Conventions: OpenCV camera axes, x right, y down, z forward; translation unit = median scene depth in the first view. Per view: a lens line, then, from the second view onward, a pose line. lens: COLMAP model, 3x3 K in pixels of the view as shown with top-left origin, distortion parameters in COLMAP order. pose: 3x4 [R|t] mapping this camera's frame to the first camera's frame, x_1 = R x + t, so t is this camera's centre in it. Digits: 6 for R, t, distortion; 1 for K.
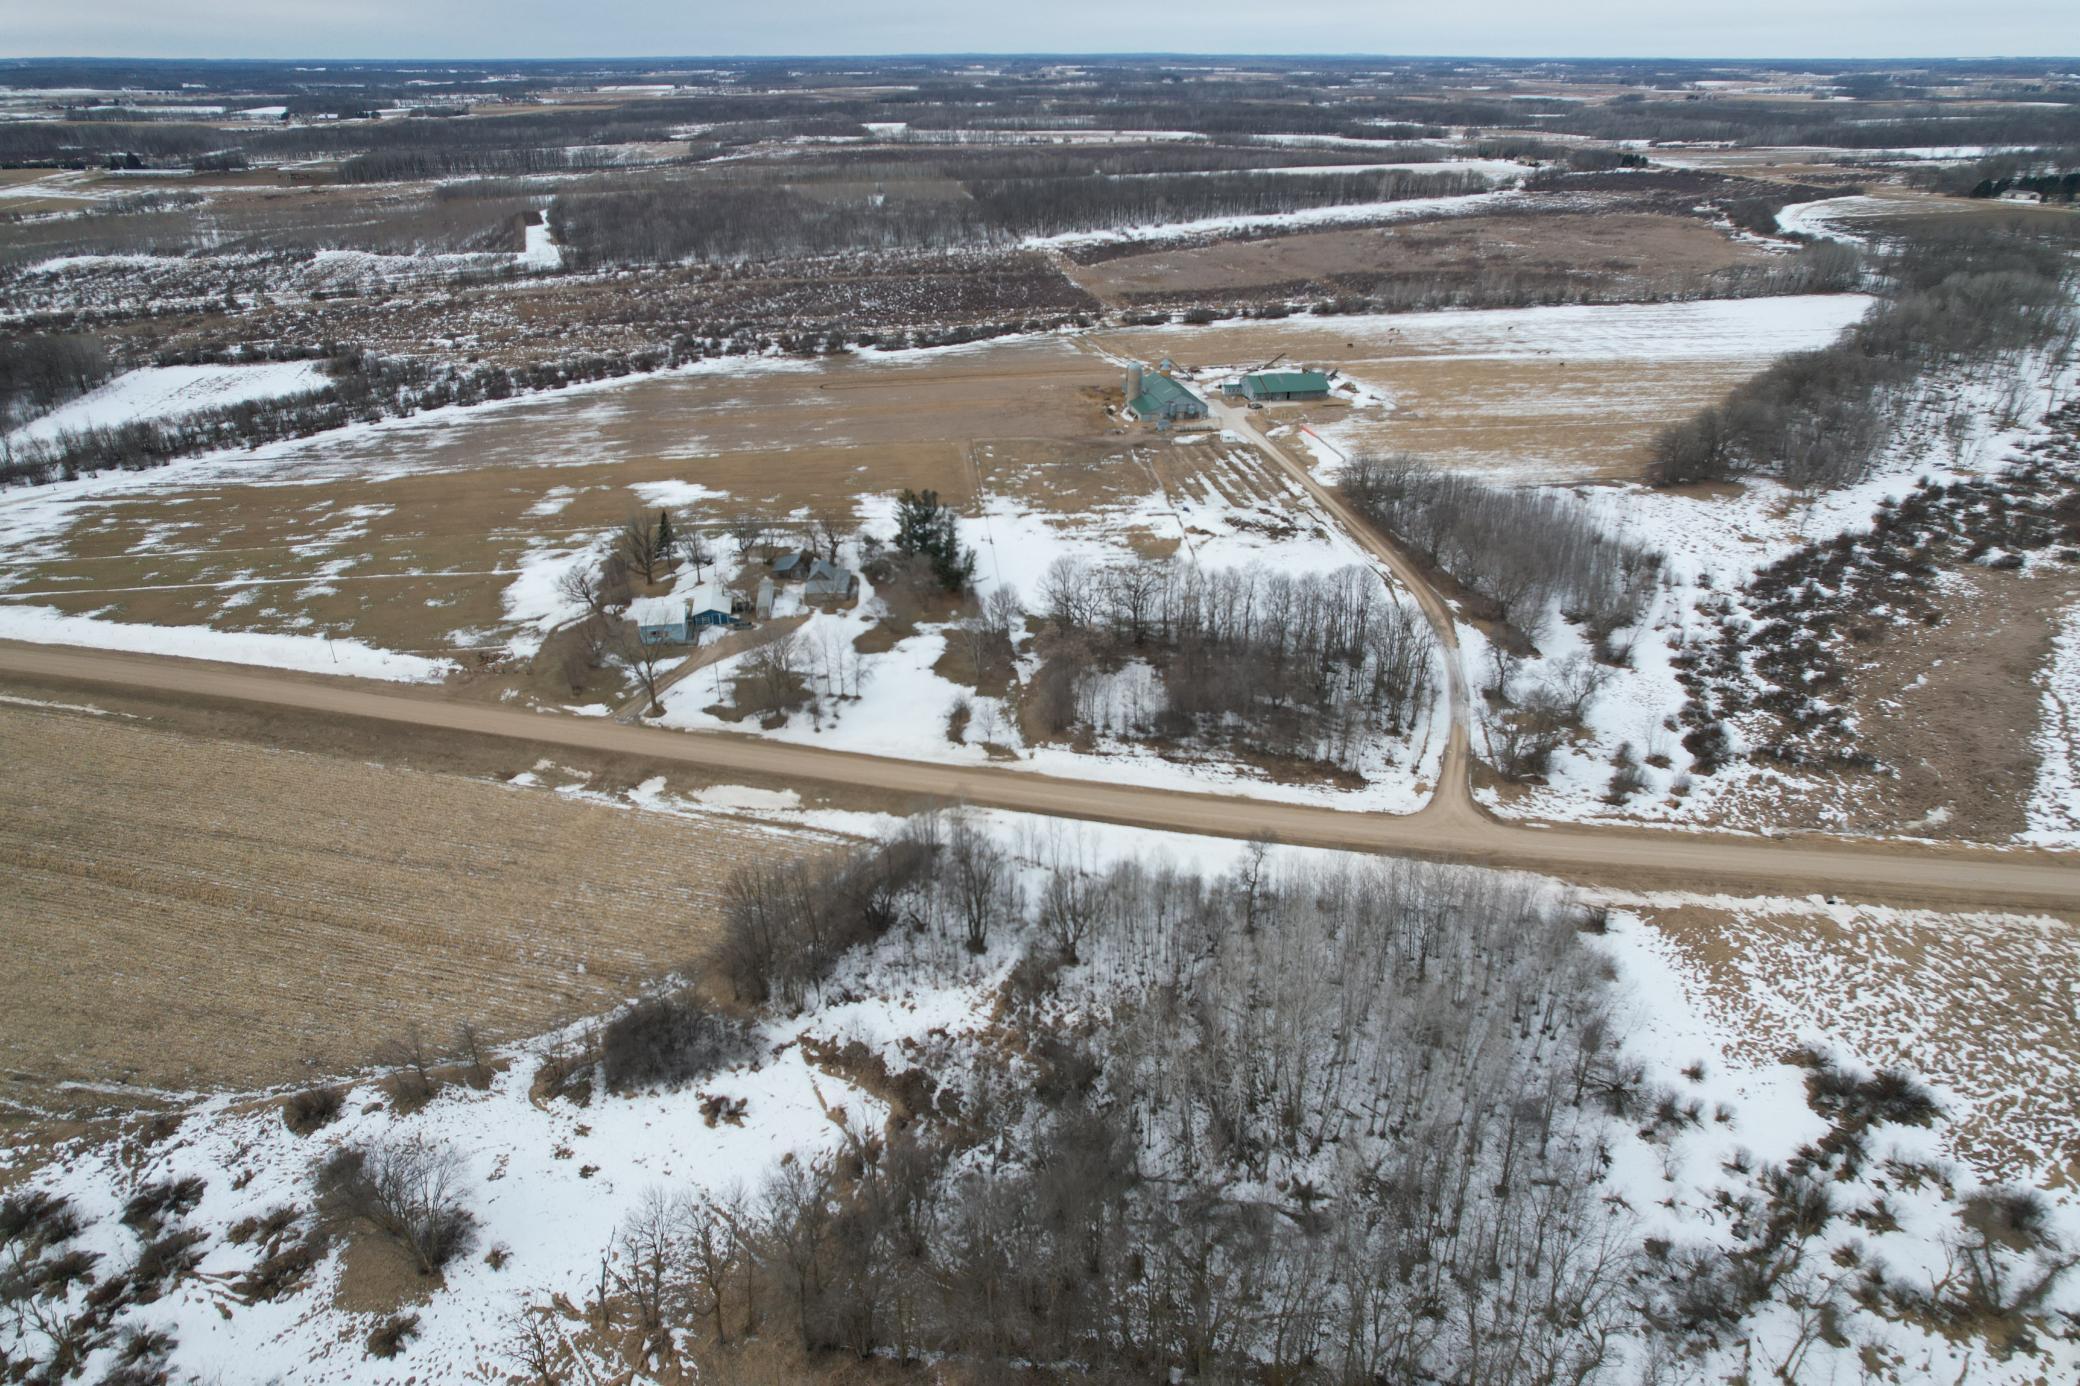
lens RADIAL K [[1336.4, 0, 1049.3], [0, 1336.4, 676.2], [0, 0, 1]] dist [-0.080639, 0.080386]
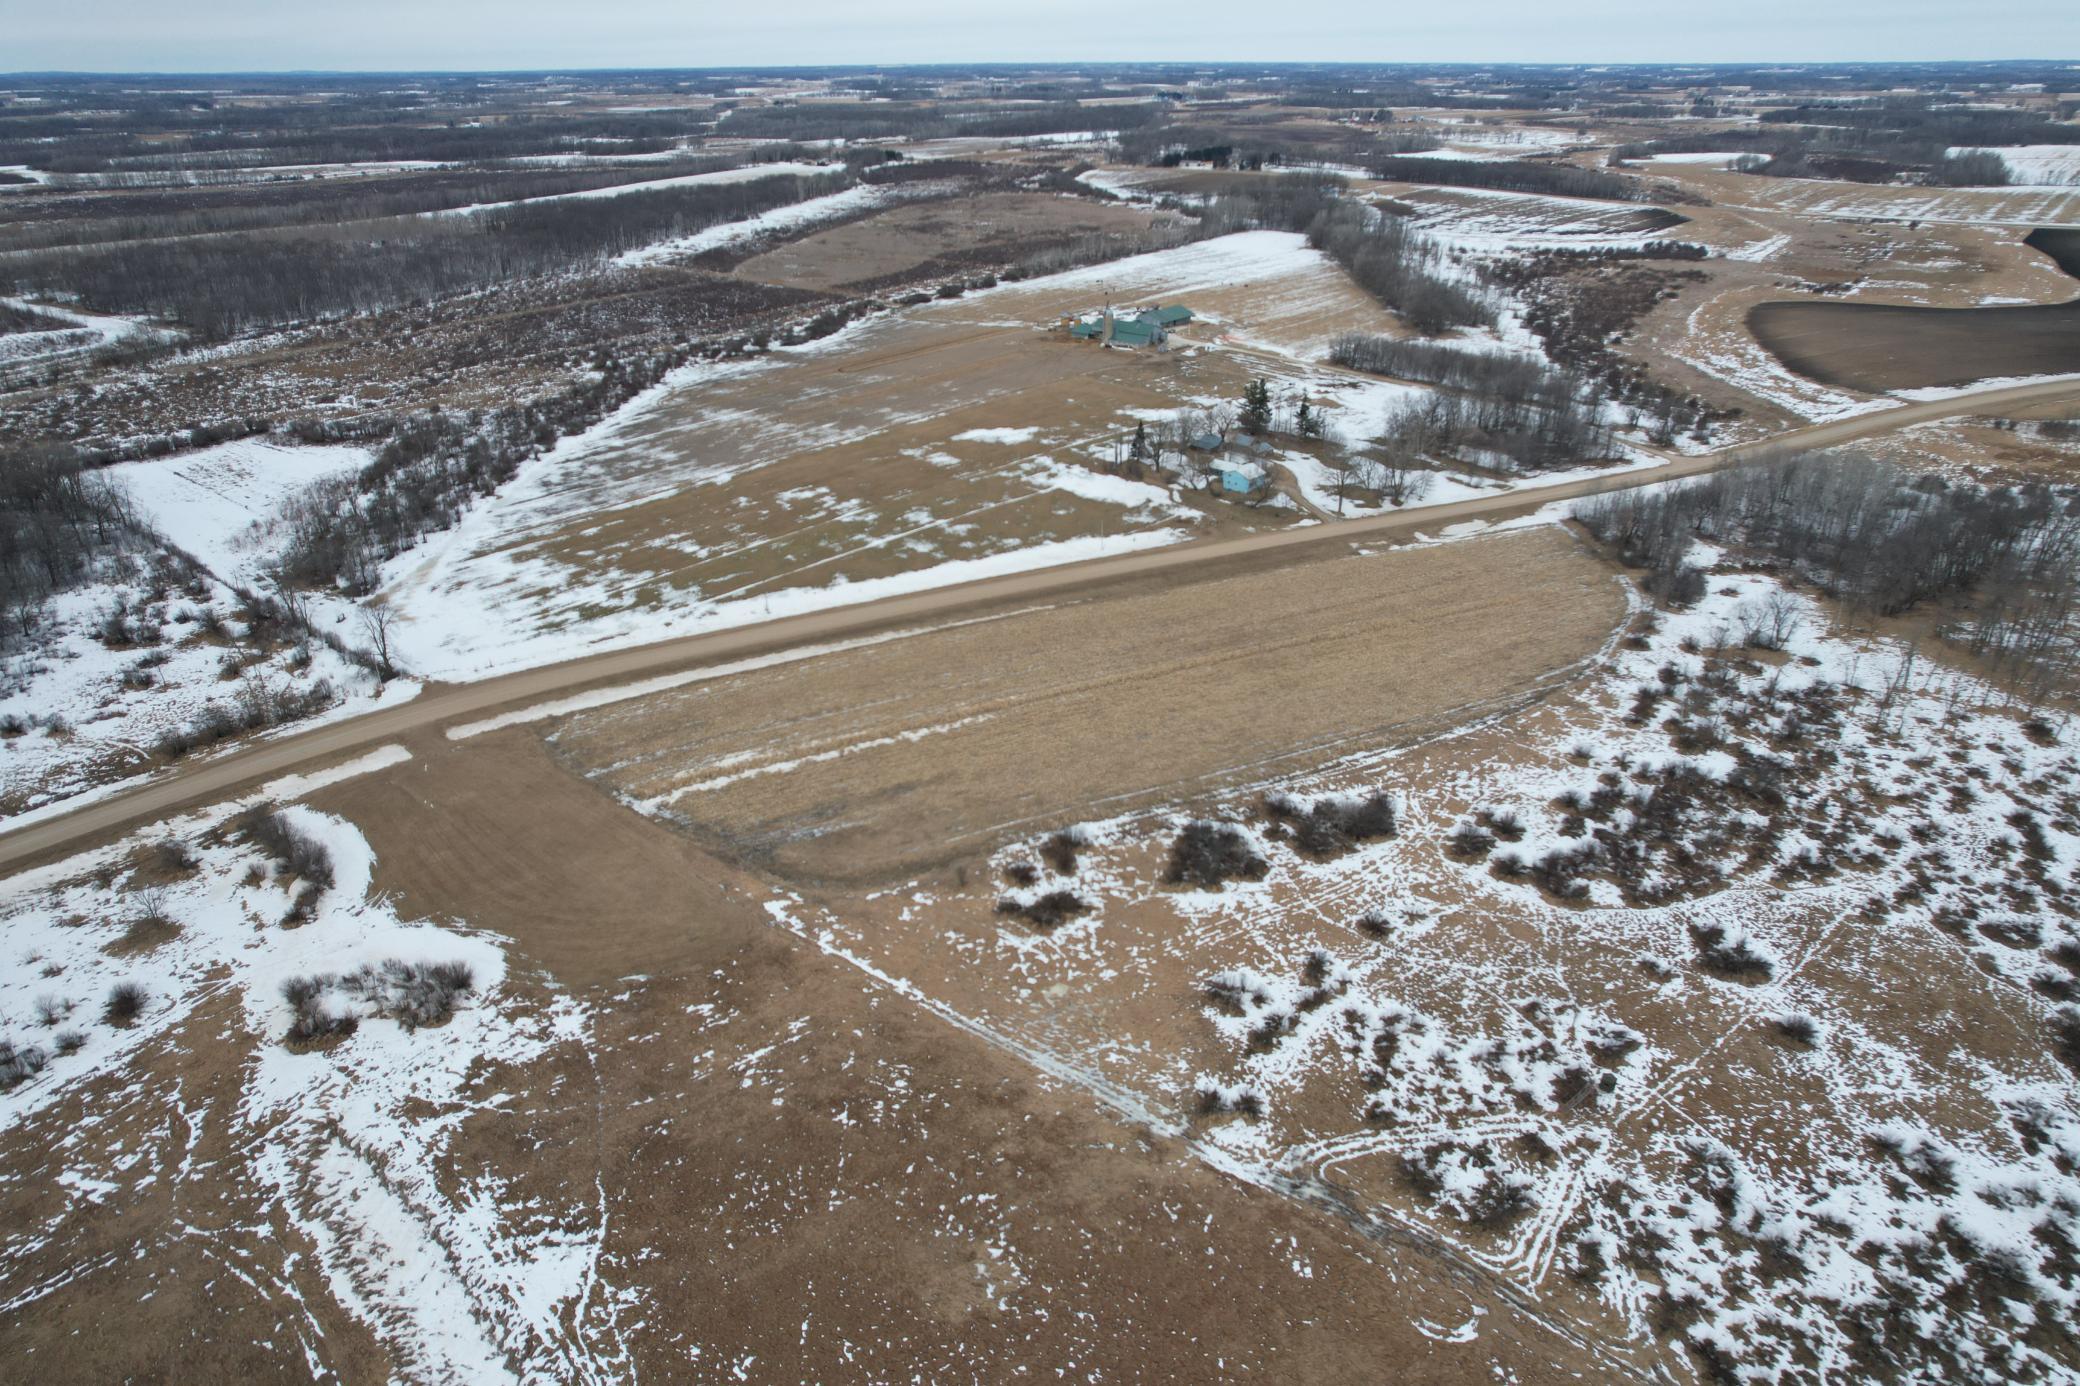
lens RADIAL K [[1336.4, 0, 1049.3], [0, 1336.4, 676.2], [0, 0, 1]] dist [-0.080639, 0.080386]
pose [[0.769625, -0.277427, 0.575075, -0.899415], [0.282078, 0.955745, 0.083563, -0.010017], [-0.572808, 0.097903, 0.813822, -0.027611]]
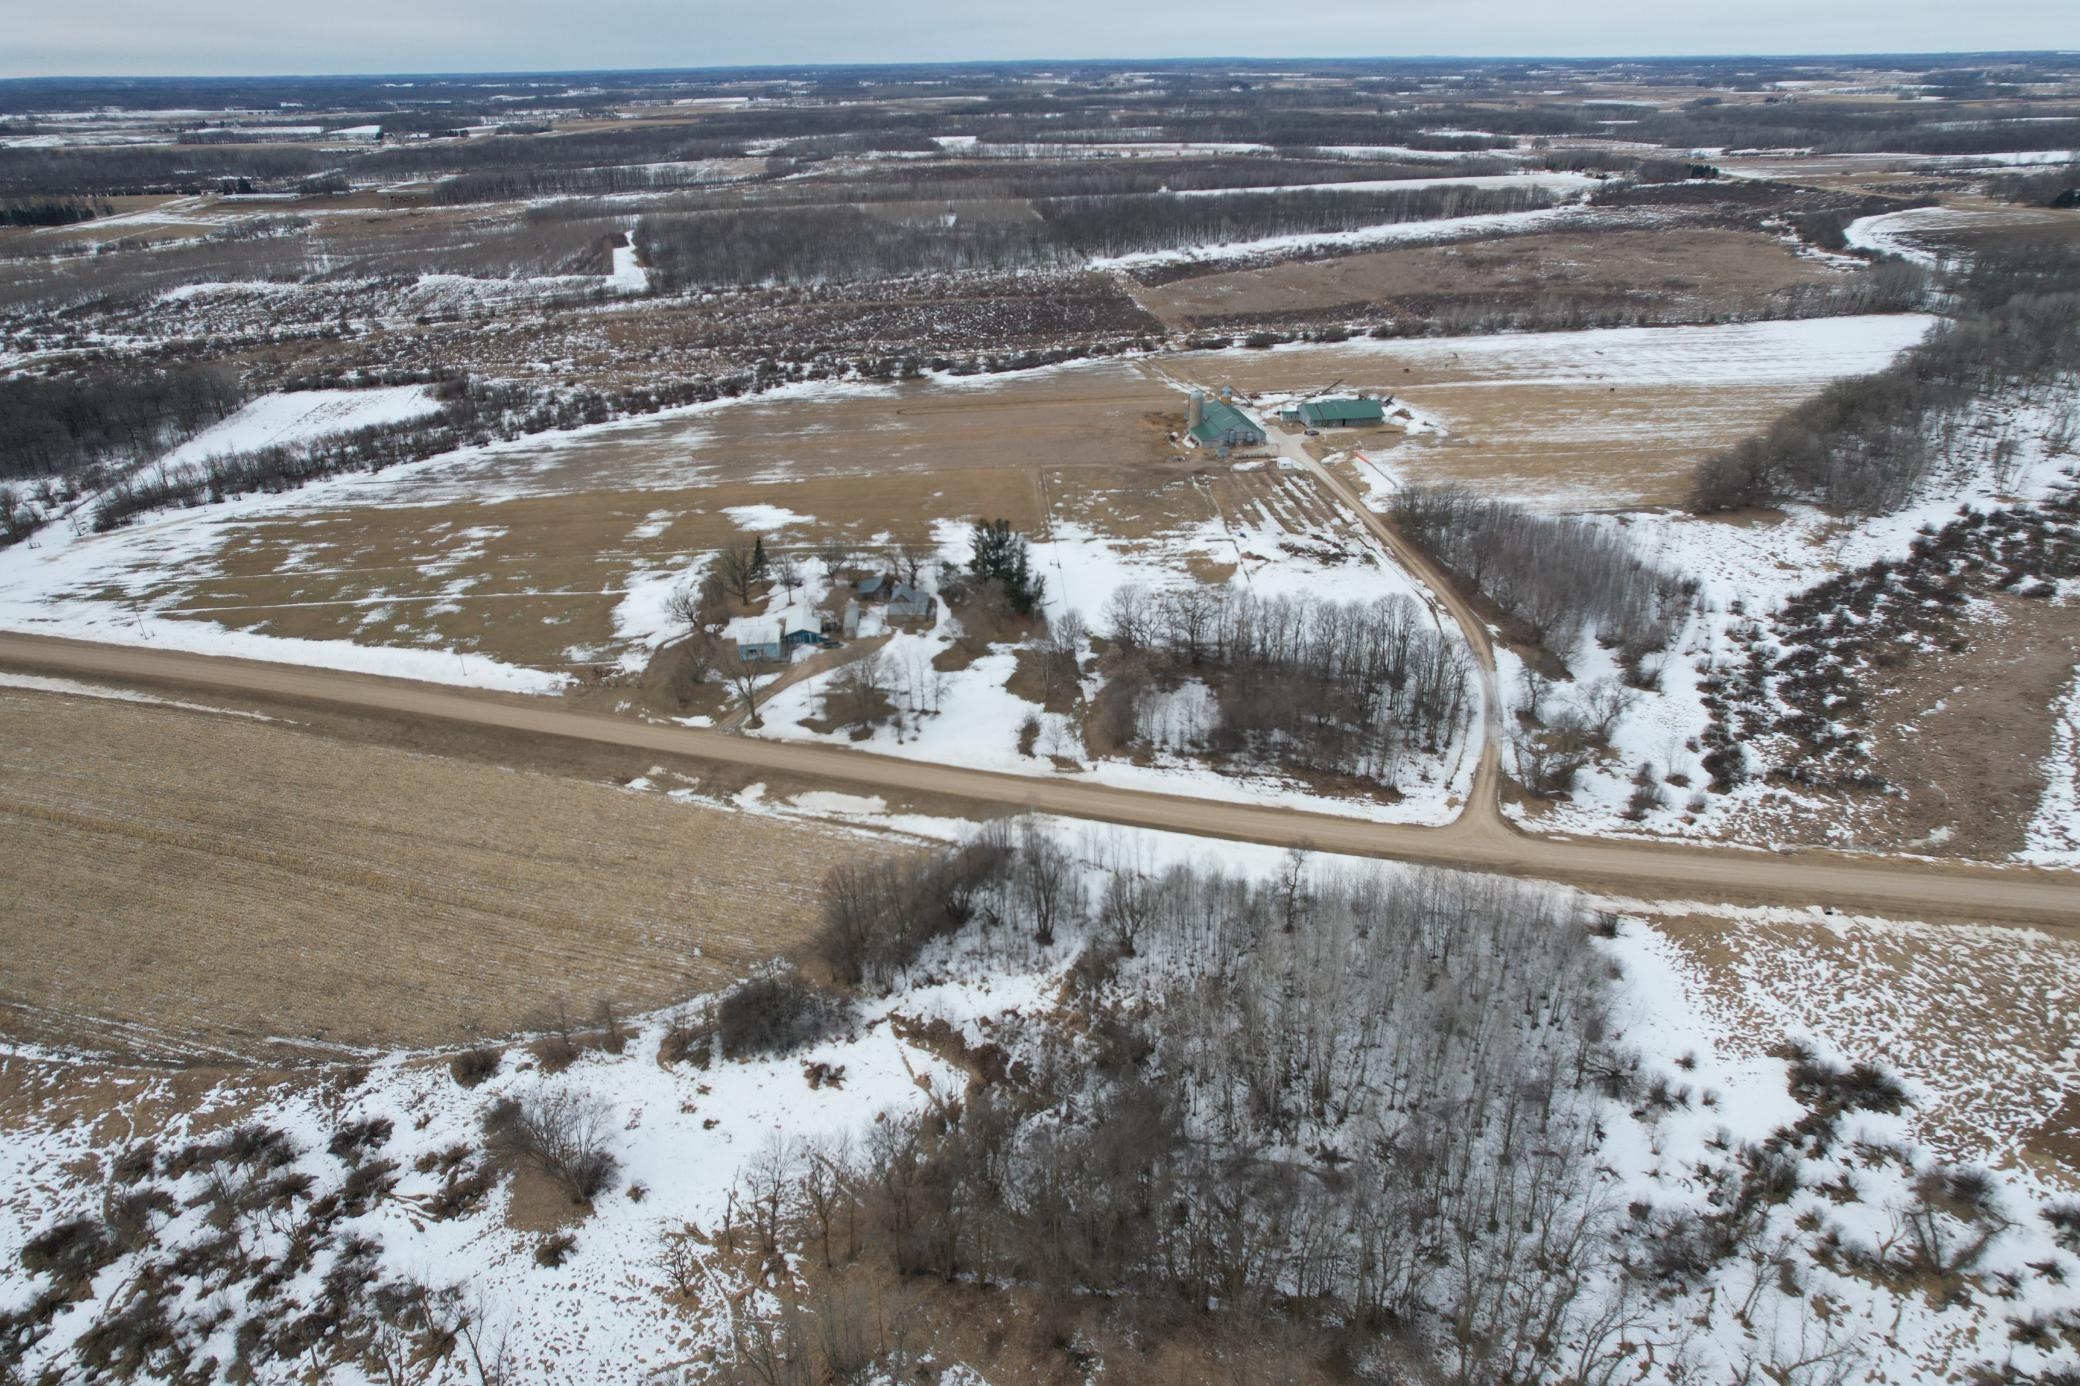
lens RADIAL K [[1336.4, 0, 1049.3], [0, 1336.4, 676.2], [0, 0, 1]] dist [-0.080639, 0.080386]
pose [[0.998825, 0.009338, -0.047558, 0.000289], [-0.009506, 0.999949, -0.003299, -0.006775], [0.047525, 0.003747, 0.998863, -0.056144]]
